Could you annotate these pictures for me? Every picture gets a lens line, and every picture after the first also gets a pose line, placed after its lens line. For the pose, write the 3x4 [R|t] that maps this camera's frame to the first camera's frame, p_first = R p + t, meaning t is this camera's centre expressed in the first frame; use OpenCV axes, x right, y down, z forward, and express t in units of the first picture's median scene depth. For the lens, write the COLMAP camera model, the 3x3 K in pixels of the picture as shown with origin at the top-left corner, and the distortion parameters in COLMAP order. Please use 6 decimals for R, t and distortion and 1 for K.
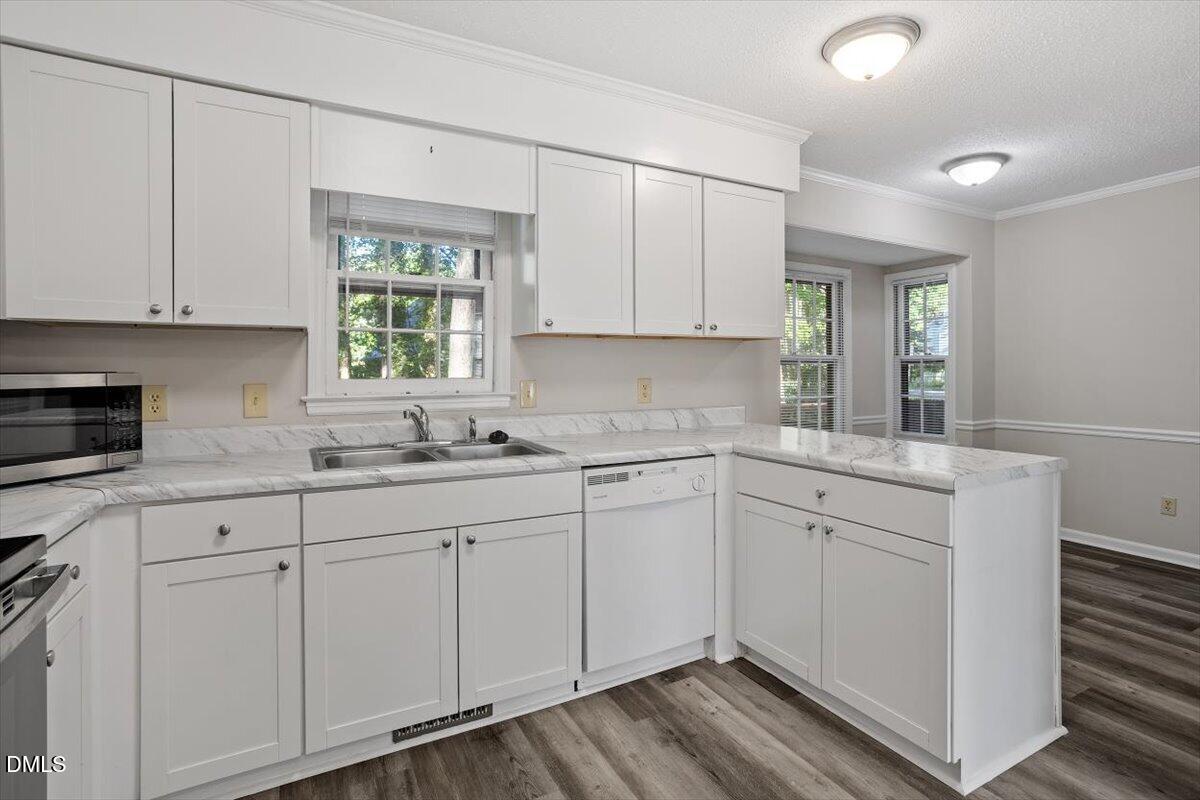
lens RADIAL K [[587.4, 0, 606.0], [0, 587.4, 365.6], [0, 0, 1]] dist [-0.038701, 0.018932]
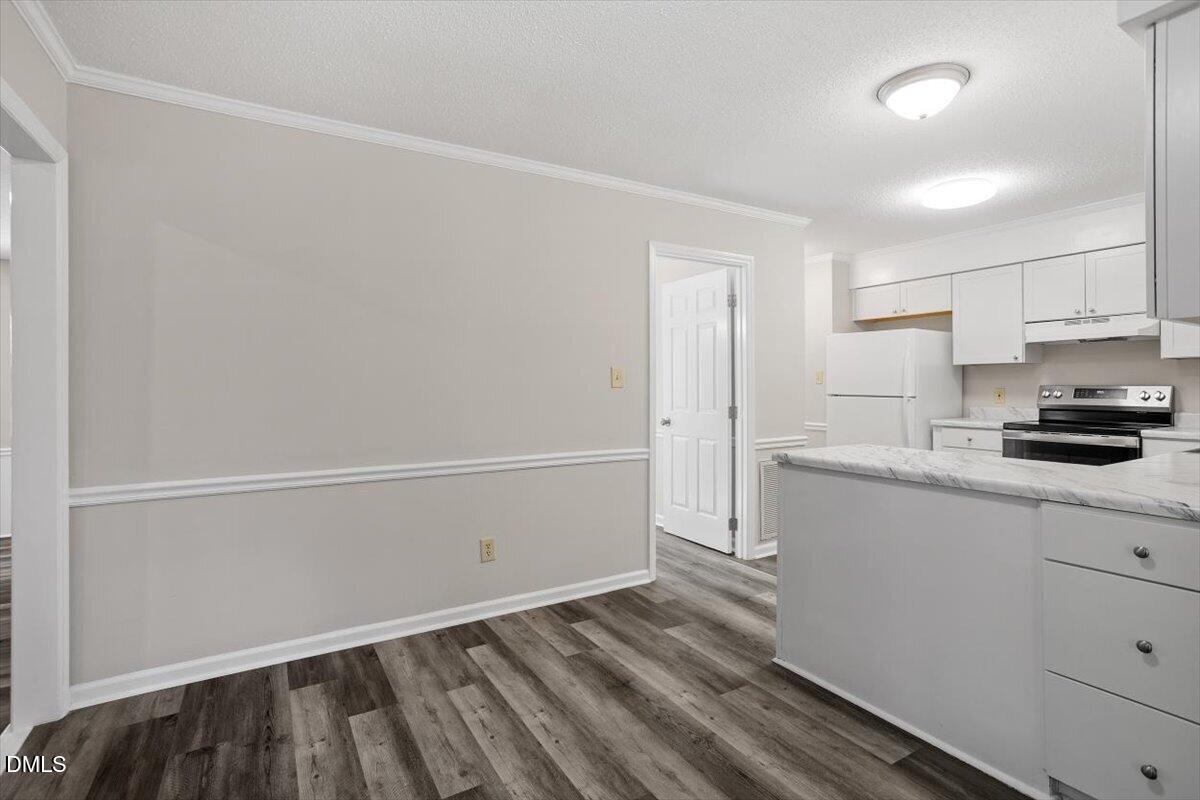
lens RADIAL K [[581.2, 0, 597.2], [0, 581.2, 388.0], [0, 0, 1]] dist [-0.047506, 0.025687]
pose [[-0.999345, 0.009537, -0.034922, 1.092138], [0.009580, 0.999954, -0.001064, 0.012147], [0.034910, -0.001398, -0.999389, 2.018391]]
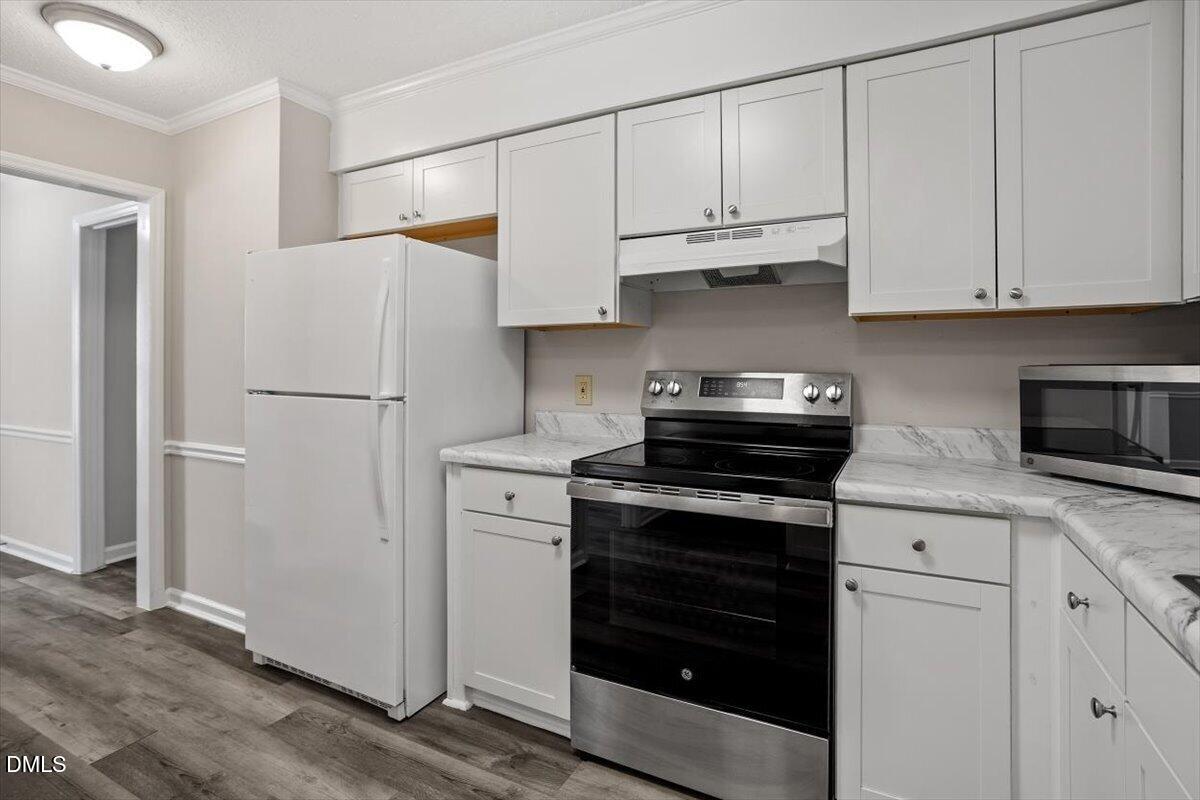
lens RADIAL K [[587.4, 0, 606.0], [0, 587.4, 365.6], [0, 0, 1]] dist [-0.038701, 0.018932]
pose [[-0.824022, 0.004845, -0.566537, 0.113193], [0.006467, 0.999979, -0.000854, 0.006426], [0.566521, -0.004367, -0.824036, 0.885700]]
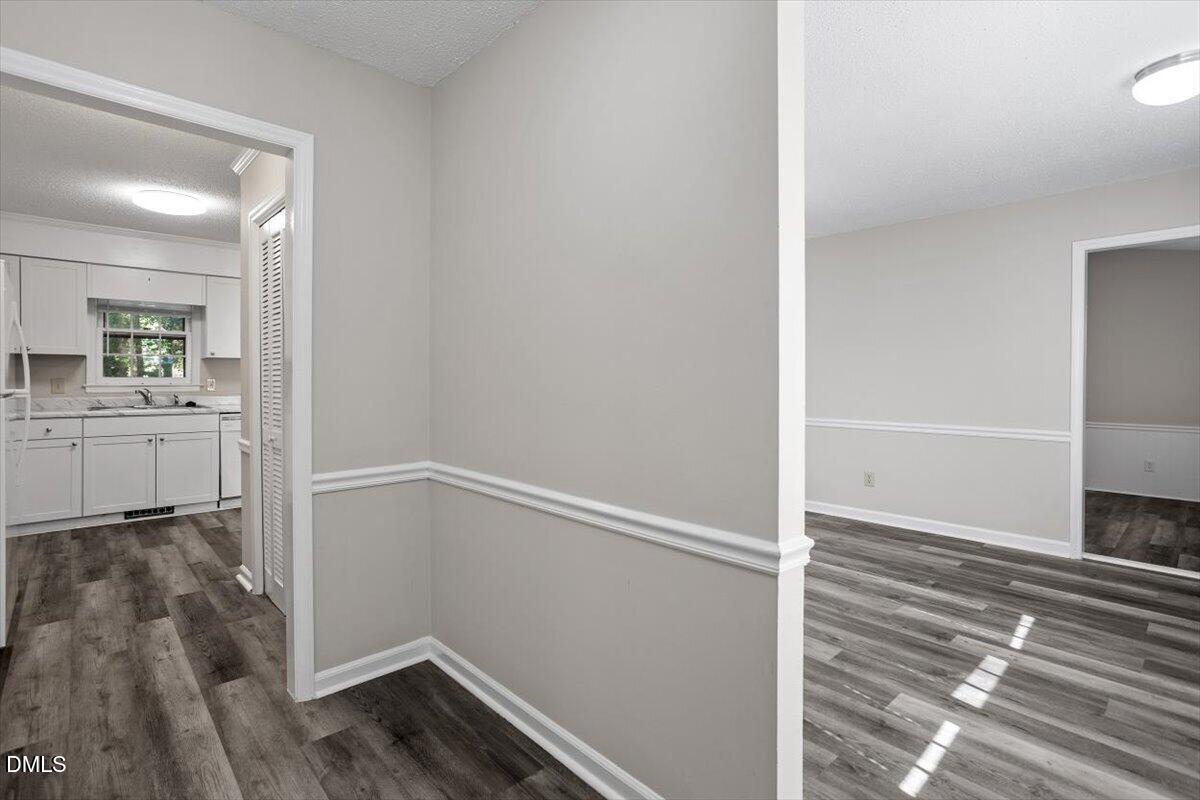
lens RADIAL K [[577.0, 0, 593.4], [0, 577.0, 380.2], [0, 0, 1]] dist [-0.016328, 0.016168]
pose [[0.969968, 0.007220, 0.243125, 0.857573], [-0.009654, 0.999914, 0.008823, -0.002380], [-0.243041, -0.010906, 0.969955, -1.651771]]
